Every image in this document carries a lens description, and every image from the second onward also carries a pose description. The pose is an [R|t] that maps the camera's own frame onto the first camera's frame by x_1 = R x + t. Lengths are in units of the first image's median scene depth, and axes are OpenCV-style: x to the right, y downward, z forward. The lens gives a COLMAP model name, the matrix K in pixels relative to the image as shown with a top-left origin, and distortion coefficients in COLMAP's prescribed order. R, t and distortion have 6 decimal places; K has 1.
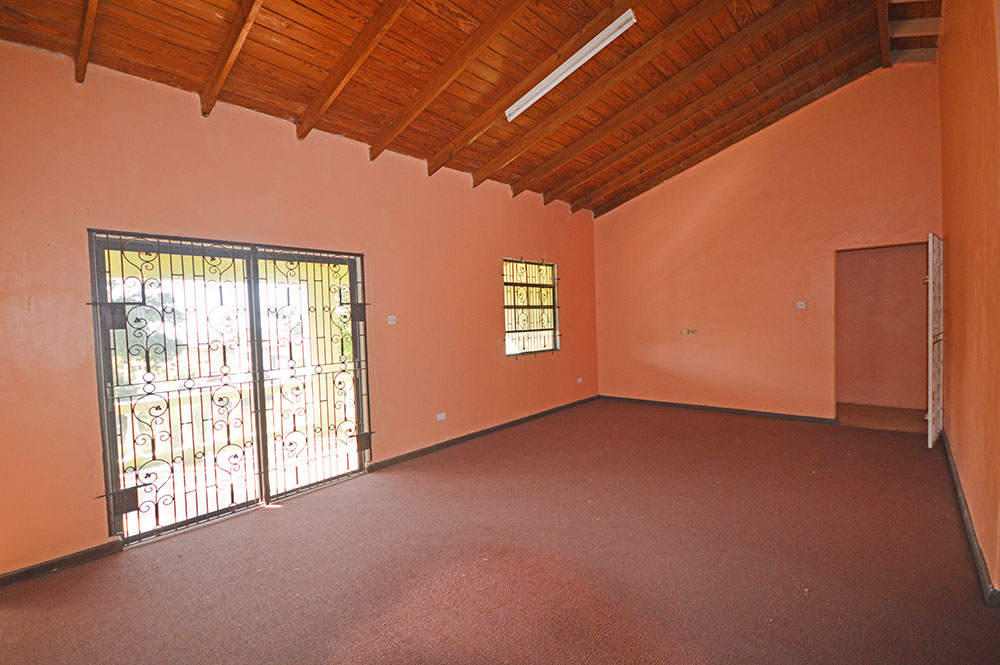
lens RADIAL K [[448.8, 0, 499.6], [0, 448.8, 334.8], [0, 0, 1]] dist [-0.001110, -0.000042]
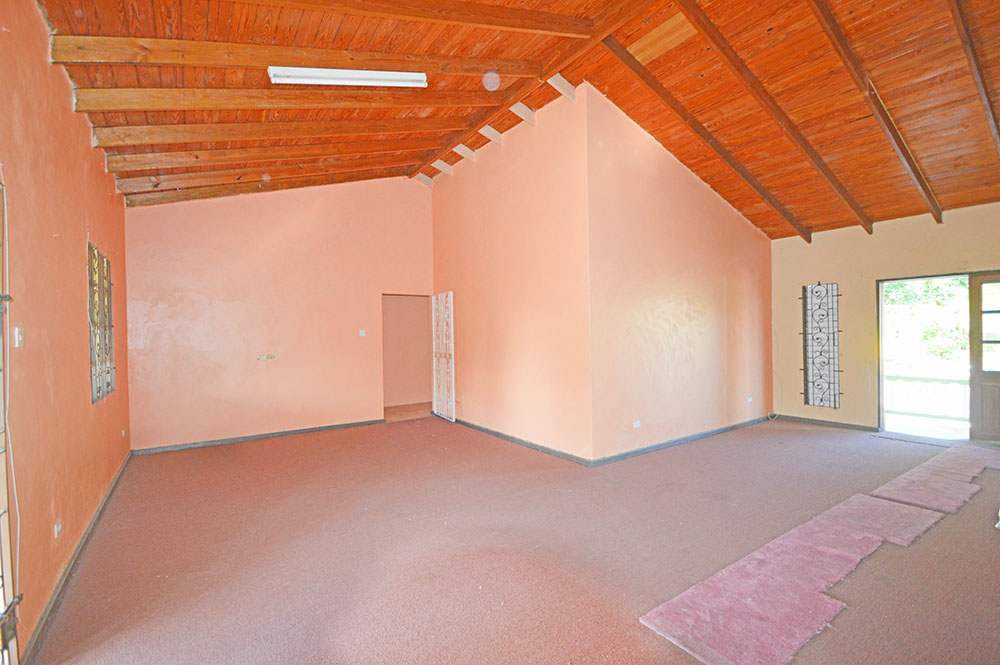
lens RADIAL K [[448.8, 0, 499.2], [0, 448.8, 333.5], [0, 0, 1]] dist [-0.001110, -0.000042]
pose [[0.223858, 0.030283, 0.974151, -0.507144], [0.041413, 0.998319, -0.040551, 0.001904], [-0.973742, 0.049421, 0.222228, 0.379823]]
